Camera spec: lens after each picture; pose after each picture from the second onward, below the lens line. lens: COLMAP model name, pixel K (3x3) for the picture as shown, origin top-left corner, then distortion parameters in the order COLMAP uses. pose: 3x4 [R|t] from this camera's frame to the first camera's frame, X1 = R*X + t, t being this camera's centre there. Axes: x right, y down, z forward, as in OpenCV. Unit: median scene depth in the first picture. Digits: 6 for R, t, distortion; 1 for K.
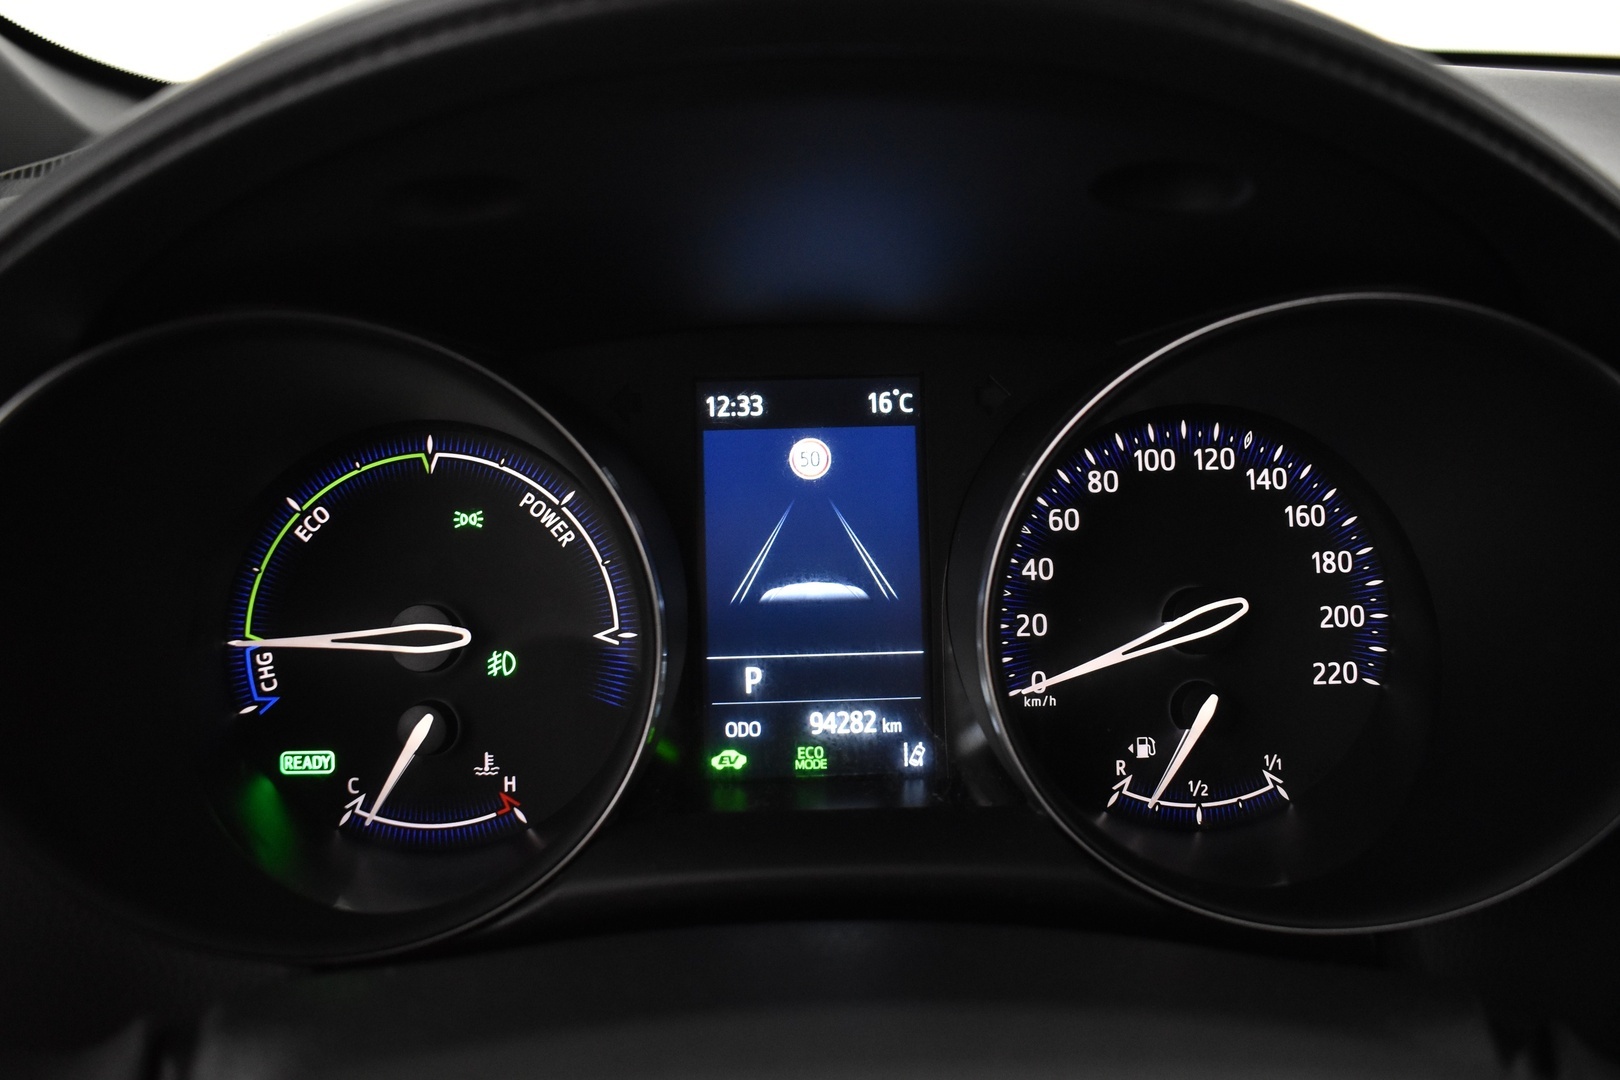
lens RADIAL K [[1381.6, 0, 807.7], [0, 1381.6, 516.9], [0, 0, 1]] dist [-0.106819, -0.001350]
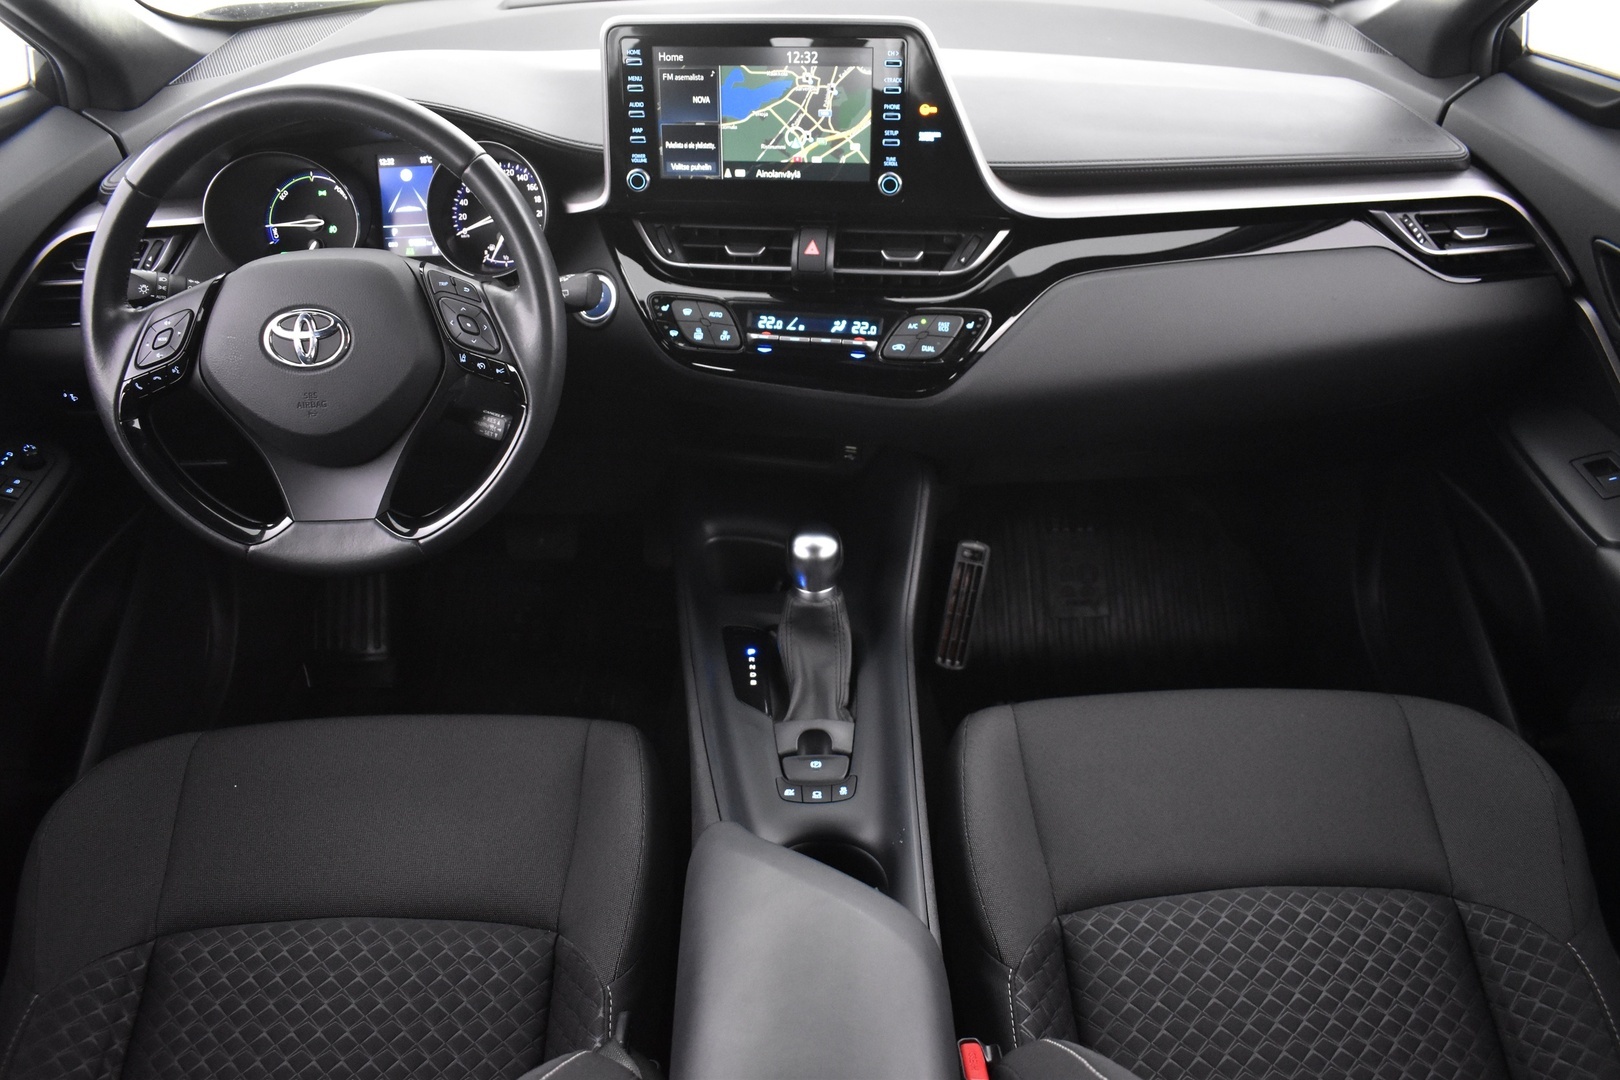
lens RADIAL K [[1250.7, 0, 810.0], [0, 1250.7, 540.0], [0, 0, 1]] dist [-0.087274, 0.002770]
pose [[0.999894, -0.005034, -0.013628, 1.215115], [0.008493, 0.963597, 0.267226, 0.034135], [0.011787, -0.267313, 0.963538, -2.687206]]
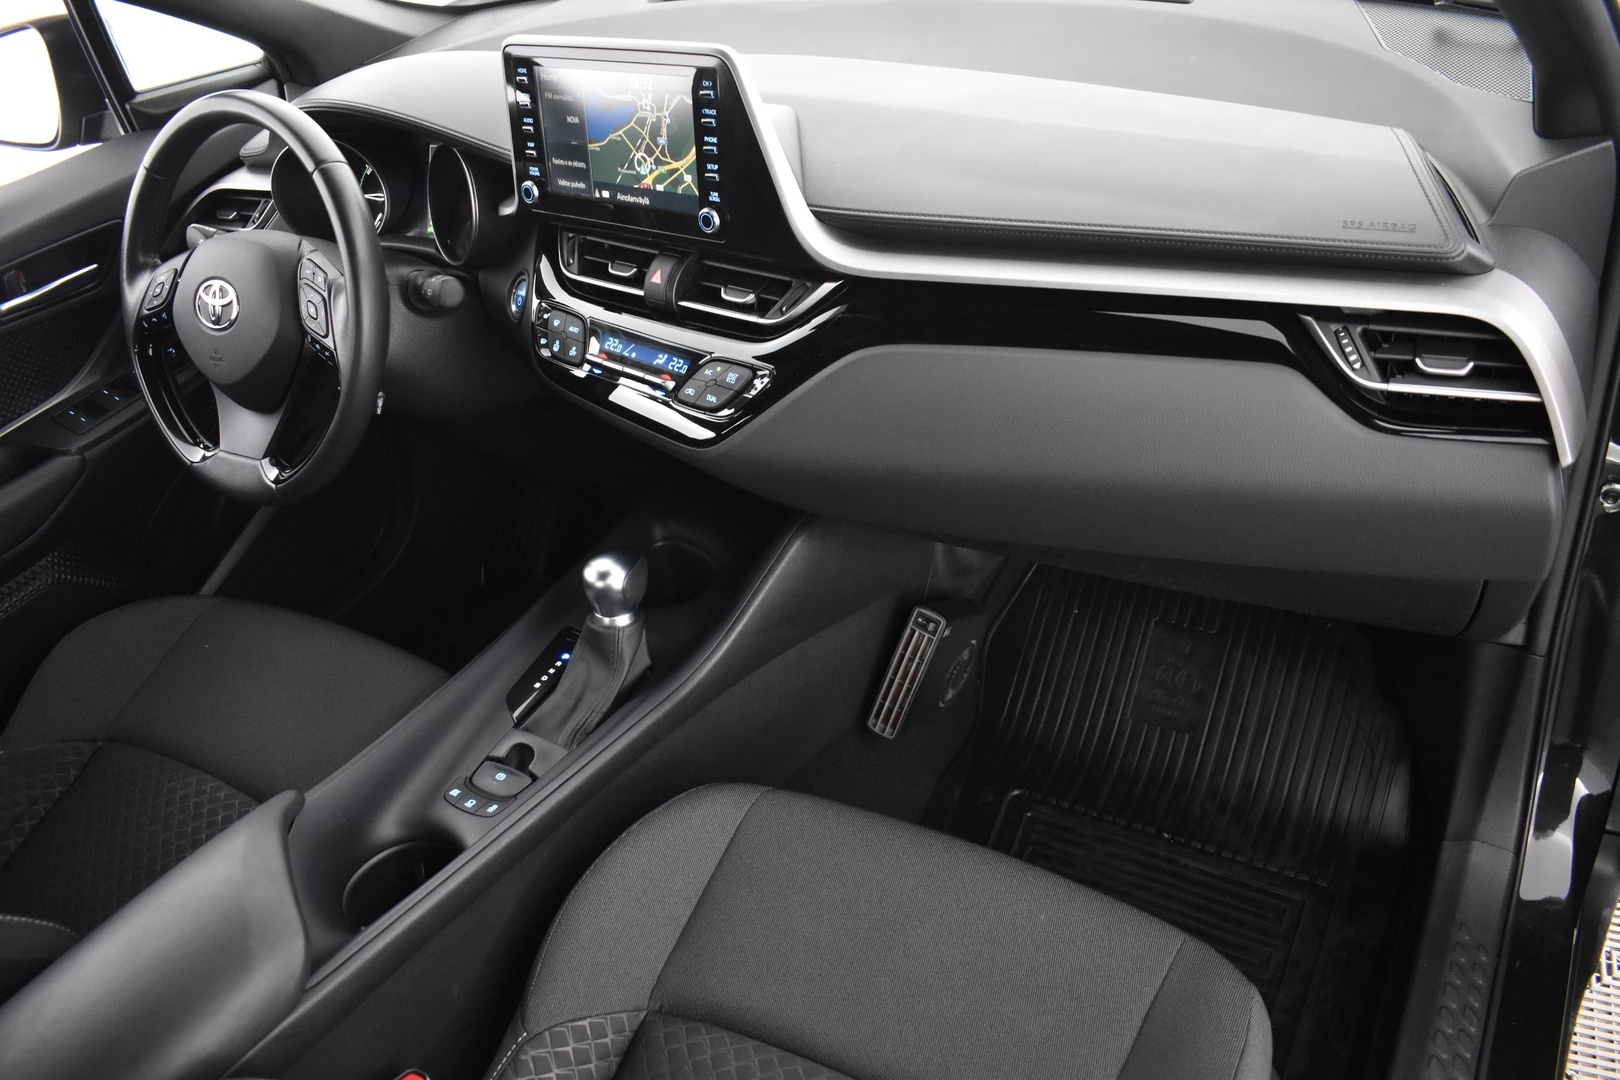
lens RADIAL K [[1250.7, 0, 810.0], [0, 1250.7, 540.0], [0, 0, 1]] dist [-0.087274, 0.002770]
pose [[0.840279, 0.223432, -0.493973, 3.245438], [-0.060884, 0.944255, 0.323535, -0.251042], [0.538725, -0.241785, 0.807041, -1.873535]]
